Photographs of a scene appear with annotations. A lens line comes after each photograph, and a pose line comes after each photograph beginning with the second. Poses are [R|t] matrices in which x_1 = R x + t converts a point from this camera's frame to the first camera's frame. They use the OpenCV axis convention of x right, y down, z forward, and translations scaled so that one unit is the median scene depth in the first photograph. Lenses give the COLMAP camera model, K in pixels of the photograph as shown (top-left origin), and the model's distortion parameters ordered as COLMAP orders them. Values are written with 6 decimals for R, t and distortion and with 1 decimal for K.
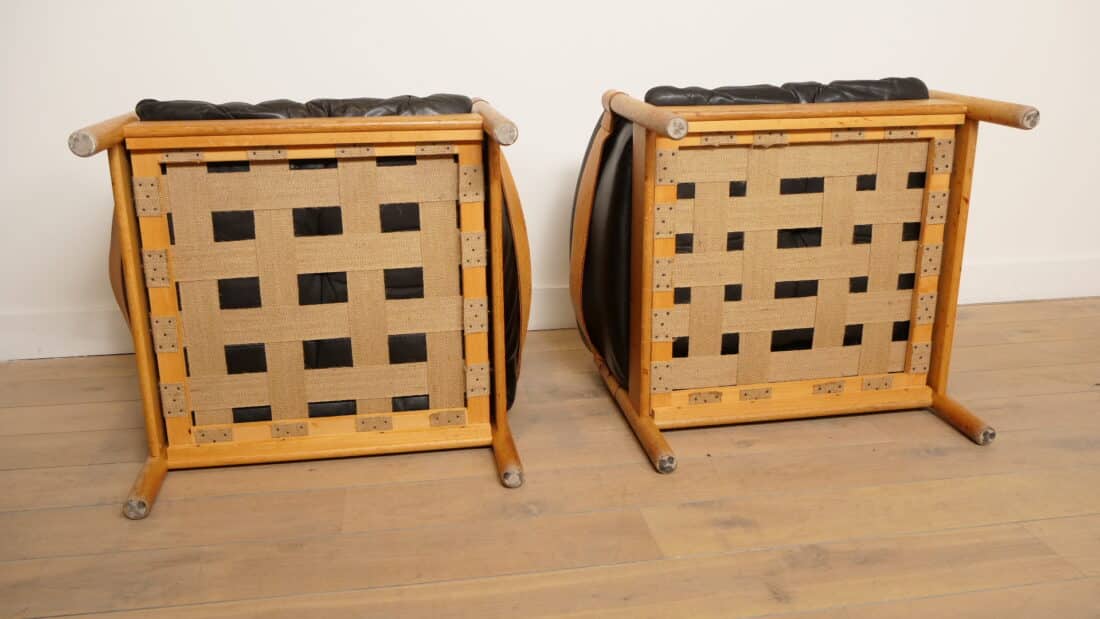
lens RADIAL K [[936.9, 0, 550.0], [0, 936.9, 309.5], [0, 0, 1]] dist [-0.009101, -0.004932]
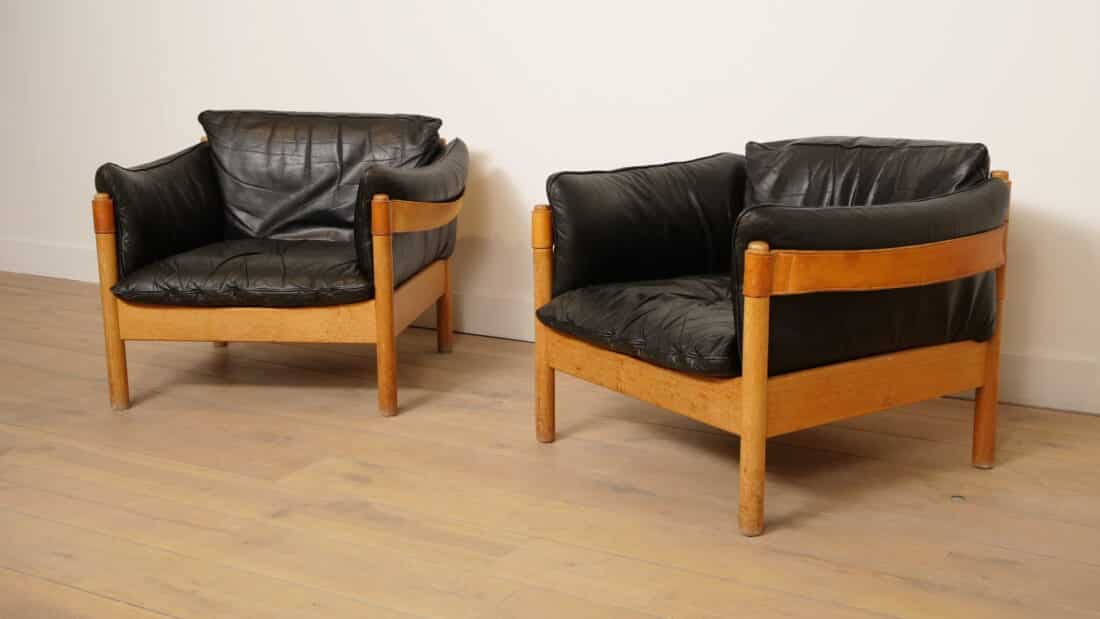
lens RADIAL K [[1301.9, 0, 550.0], [0, 1301.9, 309.5], [0, 0, 1]] dist [0.028113, 0.026101]
pose [[0.761945, 0.138596, -0.632638, 1.471572], [-0.169289, 0.985493, 0.012008, -0.045641], [0.625125, 0.097949, 0.774355, -0.150144]]
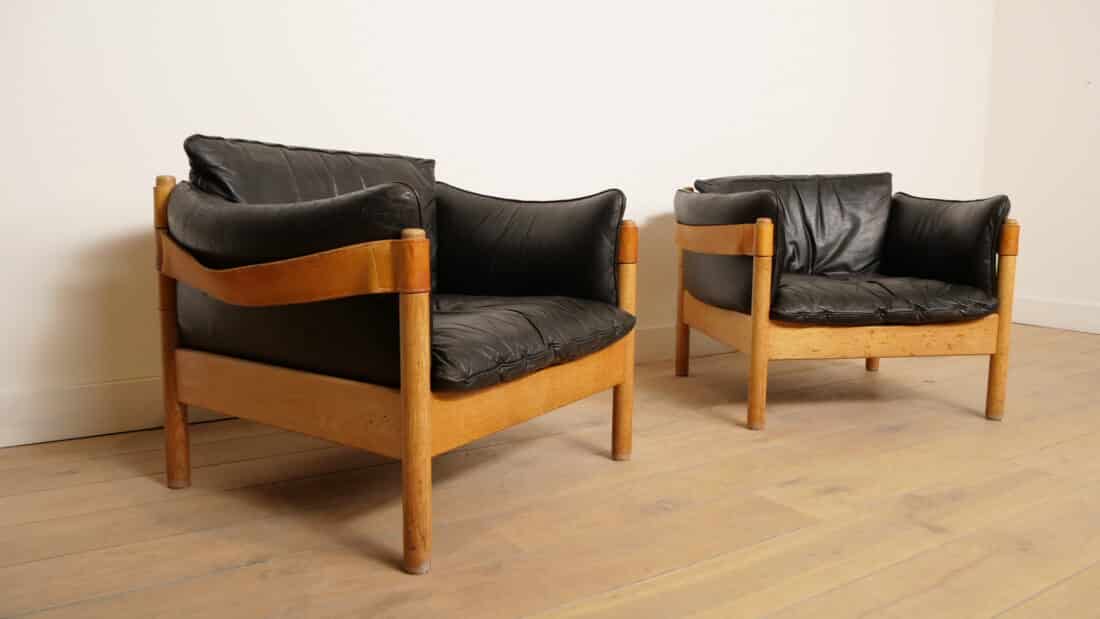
lens RADIAL K [[832.1, 0, 550.0], [0, 832.1, 309.5], [0, 0, 1]] dist [-0.032013, 0.001606]
pose [[0.912691, -0.035391, 0.407114, -0.563204], [0.090070, 0.989165, -0.115935, 0.100037], [-0.398600, 0.142482, 0.905989, 0.194346]]
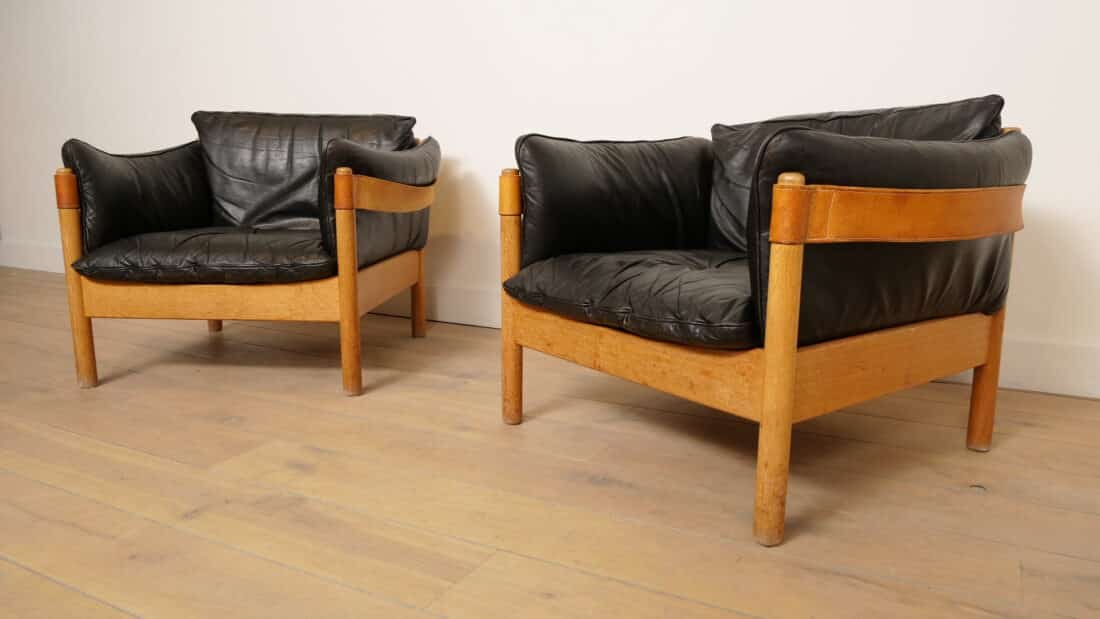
lens RADIAL K [[805.7, 0, 550.0], [0, 805.7, 309.5], [0, 0, 1]] dist [-0.043293, 0.000499]
pose [[0.792018, 0.129004, -0.596712, 0.980299], [-0.175199, 0.984335, -0.019739, 0.025528], [0.584818, 0.120177, 0.802213, 0.450435]]
